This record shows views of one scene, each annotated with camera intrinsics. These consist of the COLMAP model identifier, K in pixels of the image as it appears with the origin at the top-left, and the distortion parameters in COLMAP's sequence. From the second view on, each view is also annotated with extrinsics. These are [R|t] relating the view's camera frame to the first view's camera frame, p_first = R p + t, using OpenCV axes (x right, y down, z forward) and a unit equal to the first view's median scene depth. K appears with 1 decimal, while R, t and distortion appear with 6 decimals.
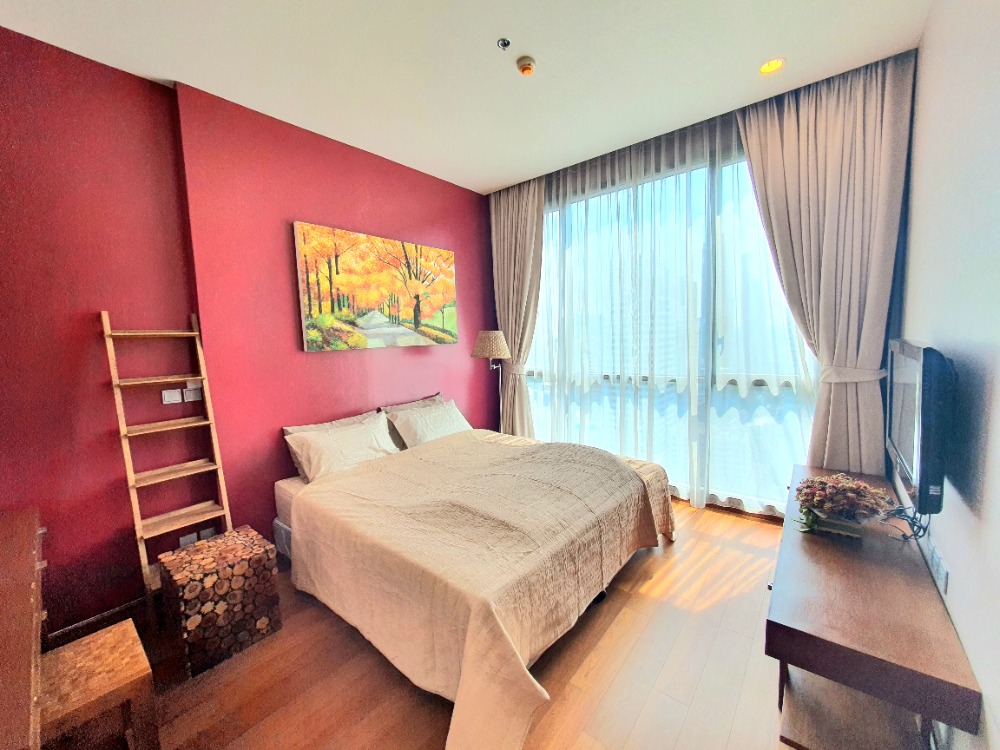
lens RADIAL K [[398.5, 0, 501.3], [0, 398.5, 373.7], [0, 0, 1]] dist [-0.003451, -0.000172]
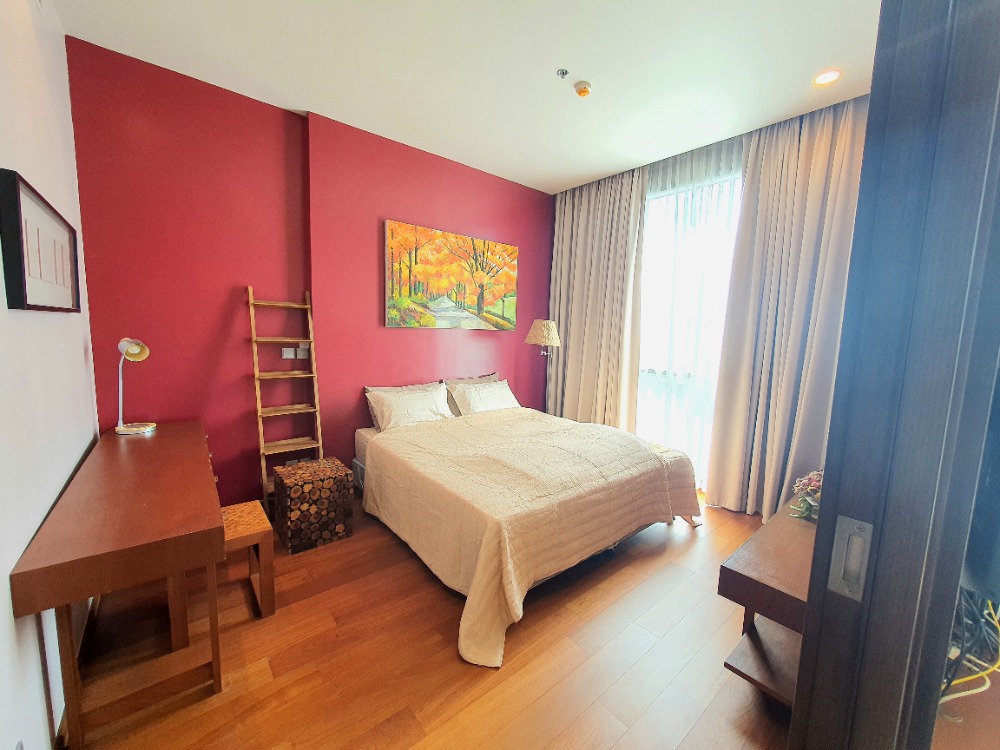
lens RADIAL K [[398.5, 0, 499.4], [0, 398.5, 373.9], [0, 0, 1]] dist [-0.003451, -0.000172]
pose [[0.980271, 0.085325, -0.178293, 0.095006], [-0.081857, 0.996285, 0.026735, 0.032910], [0.179912, -0.011613, 0.983614, -0.172046]]
